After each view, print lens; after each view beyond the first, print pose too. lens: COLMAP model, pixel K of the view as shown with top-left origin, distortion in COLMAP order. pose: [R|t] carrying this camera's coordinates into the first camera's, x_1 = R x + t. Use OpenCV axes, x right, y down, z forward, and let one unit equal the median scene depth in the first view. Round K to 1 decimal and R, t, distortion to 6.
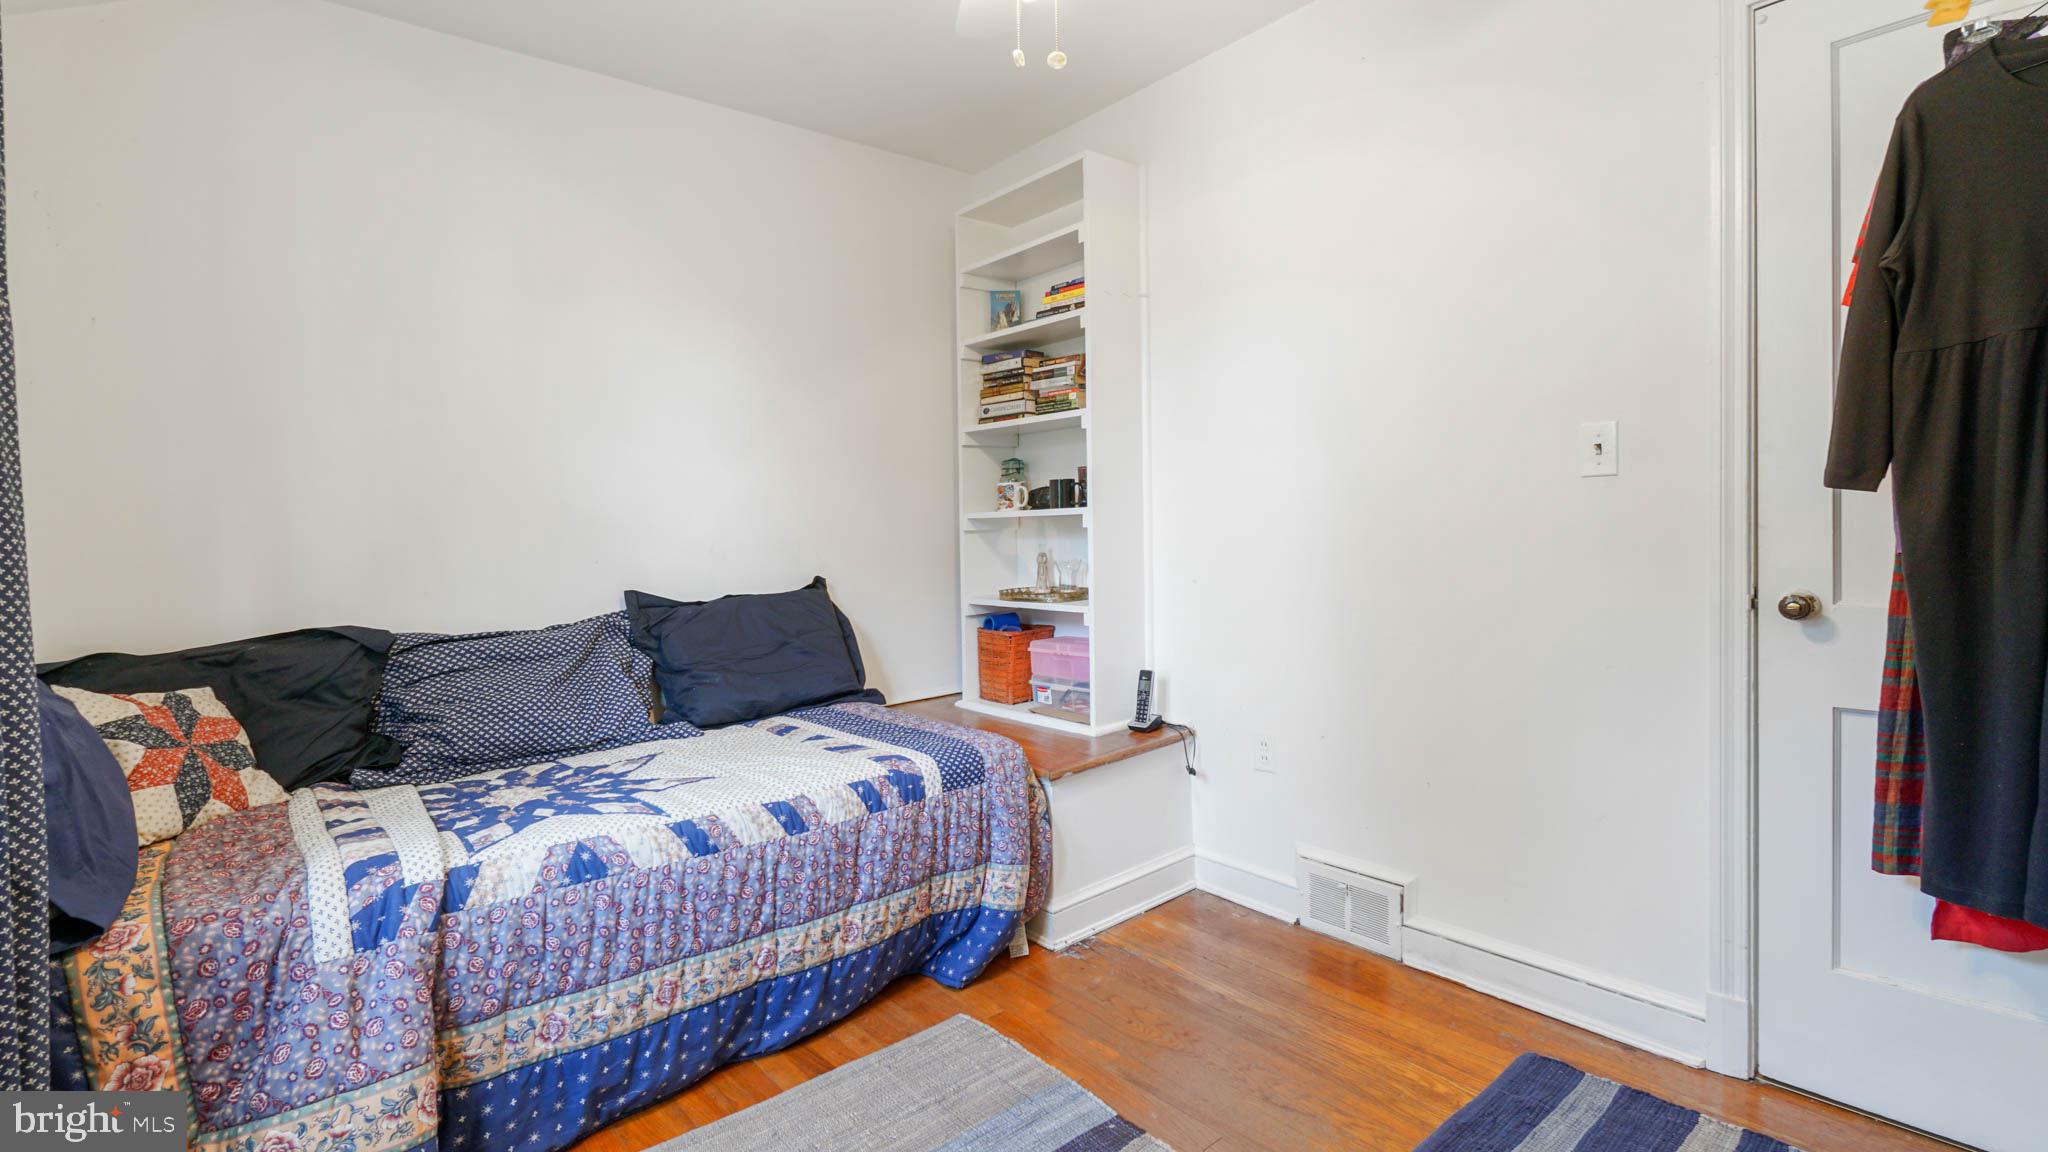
lens RADIAL K [[926.1, 0, 1021.7], [0, 926.1, 565.8], [0, 0, 1]] dist [0.001208, -0.004029]
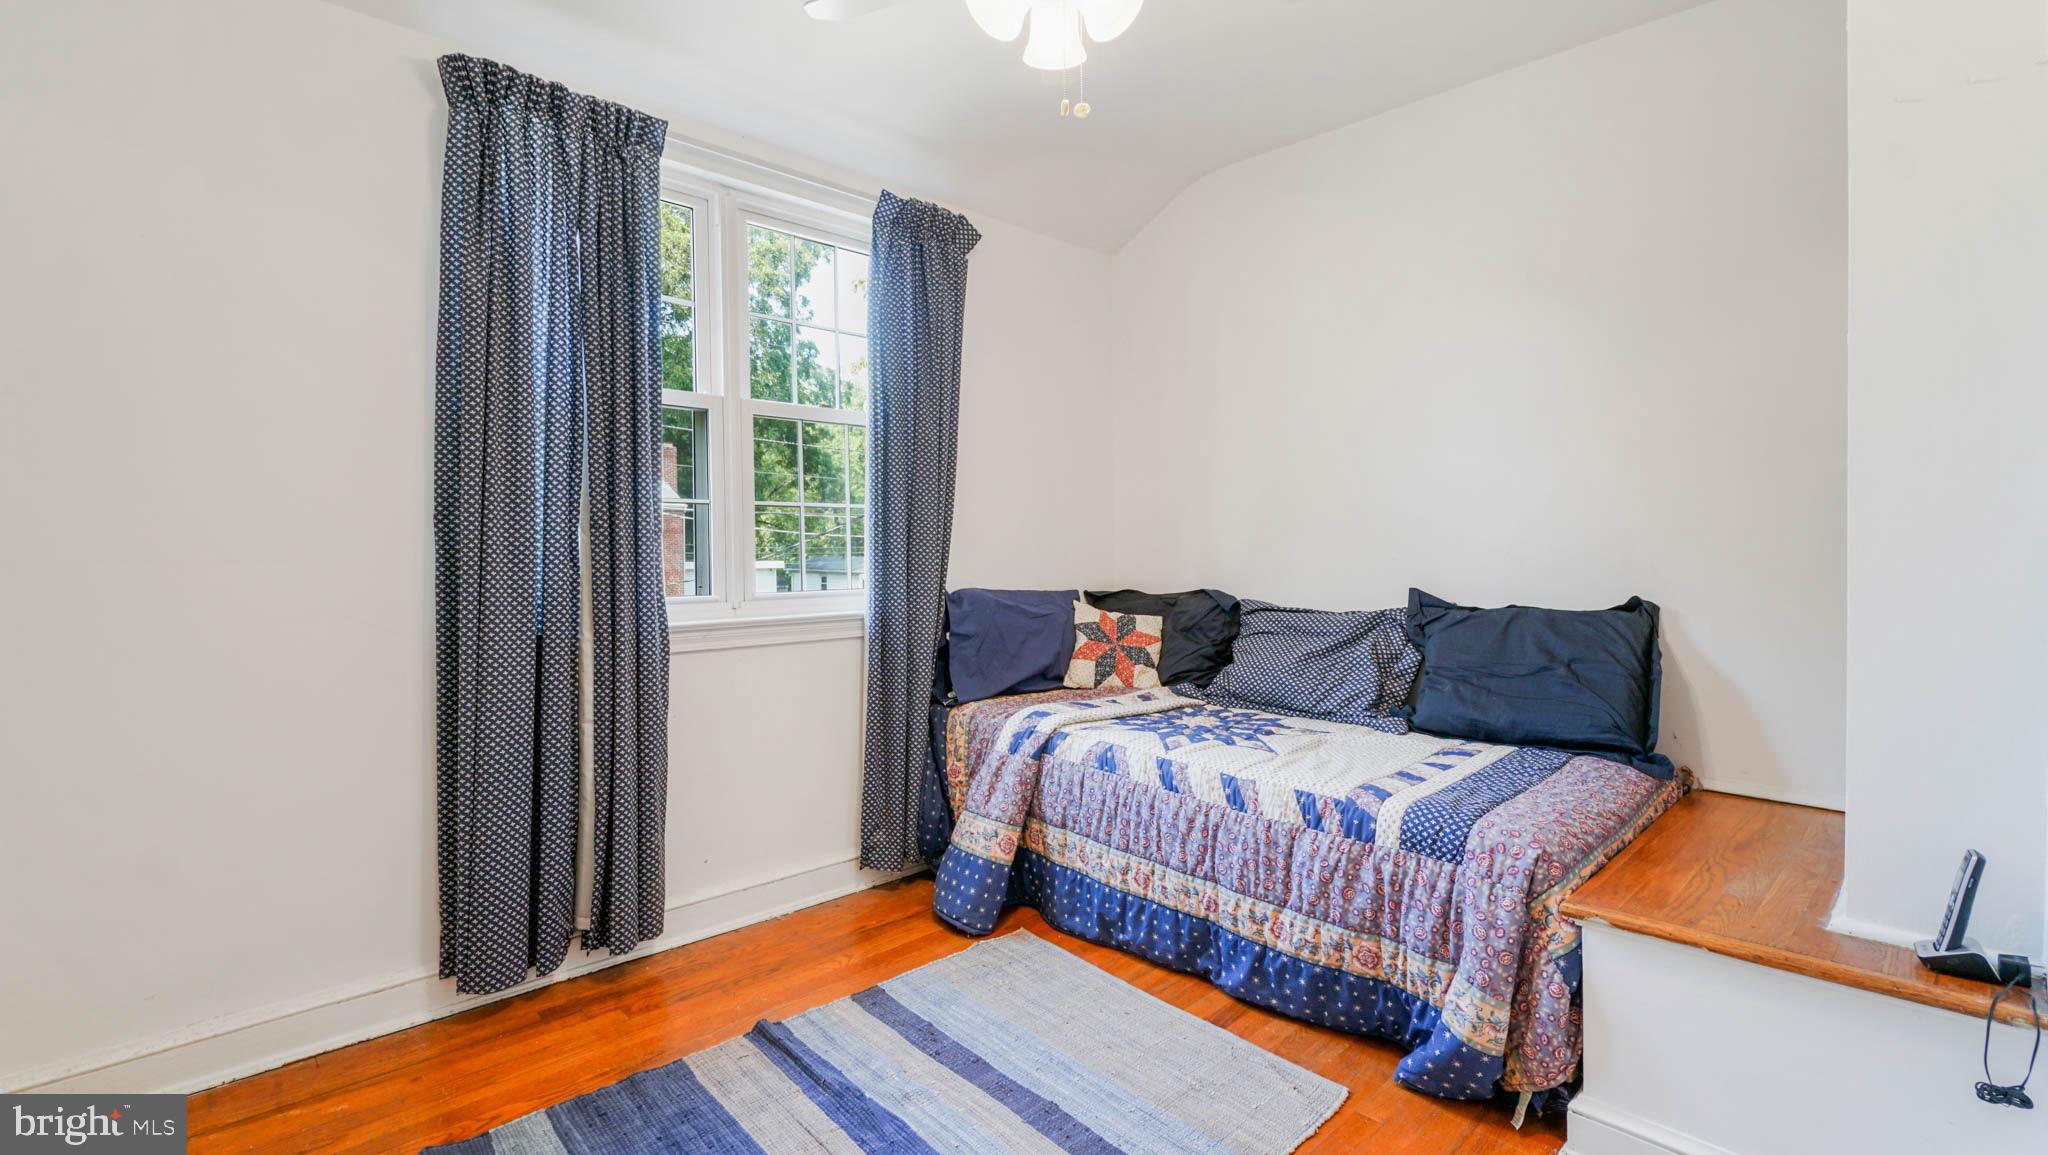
lens RADIAL K [[930.4, 0, 1021.9], [0, 930.4, 574.7], [0, 0, 1]] dist [-0.001305, 0.000217]
pose [[0.044436, 0.074667, -0.996218, 0.813530], [-0.050904, 0.996077, 0.072386, -0.057092], [0.997714, 0.047495, 0.048063, 0.661718]]
